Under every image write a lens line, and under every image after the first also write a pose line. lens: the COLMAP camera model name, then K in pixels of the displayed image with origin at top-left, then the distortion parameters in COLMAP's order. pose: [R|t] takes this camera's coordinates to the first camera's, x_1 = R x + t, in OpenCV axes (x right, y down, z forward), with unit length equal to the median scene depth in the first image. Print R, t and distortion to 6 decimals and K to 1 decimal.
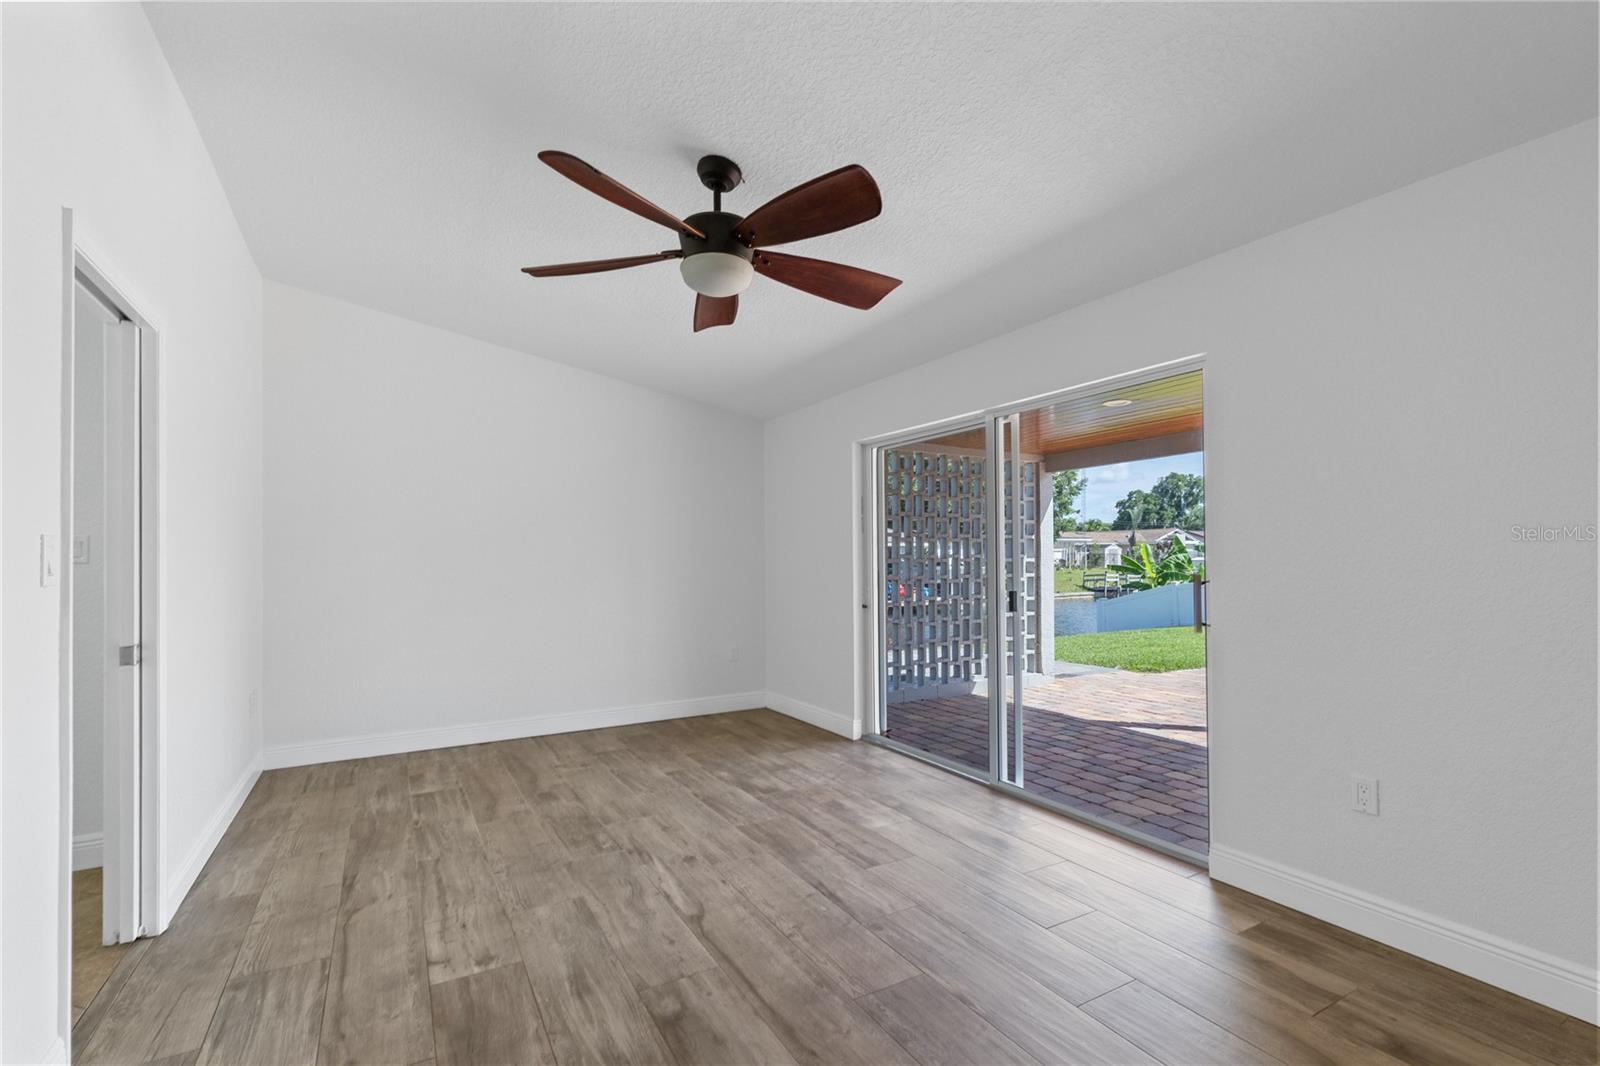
lens RADIAL K [[724.7, 0, 802.4], [0, 724.7, 542.9], [0, 0, 1]] dist [0.012220, -0.001151]
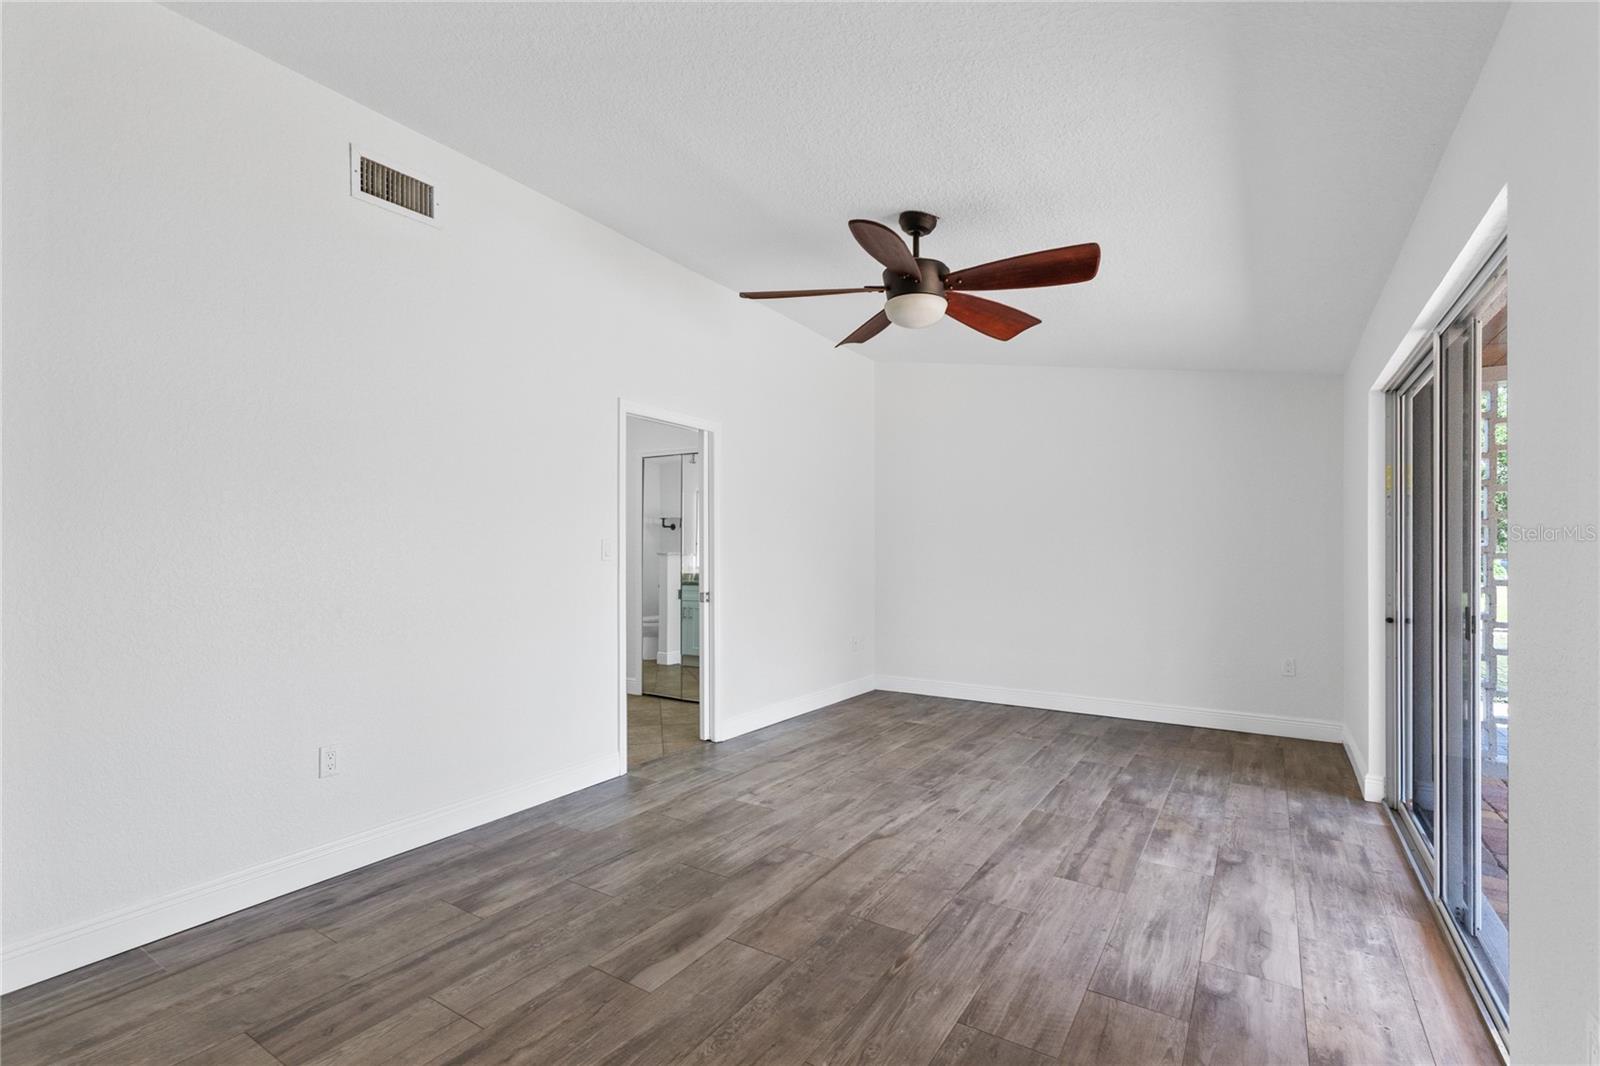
lens RADIAL K [[724.7, 0, 800.3], [0, 724.7, 540.8], [0, 0, 1]] dist [0.012220, -0.001151]
pose [[0.467161, -0.002214, -0.884169, 0.709296], [0.012562, 0.999913, 0.004133, -0.003519], [0.884083, -0.013038, 0.467148, 0.233655]]
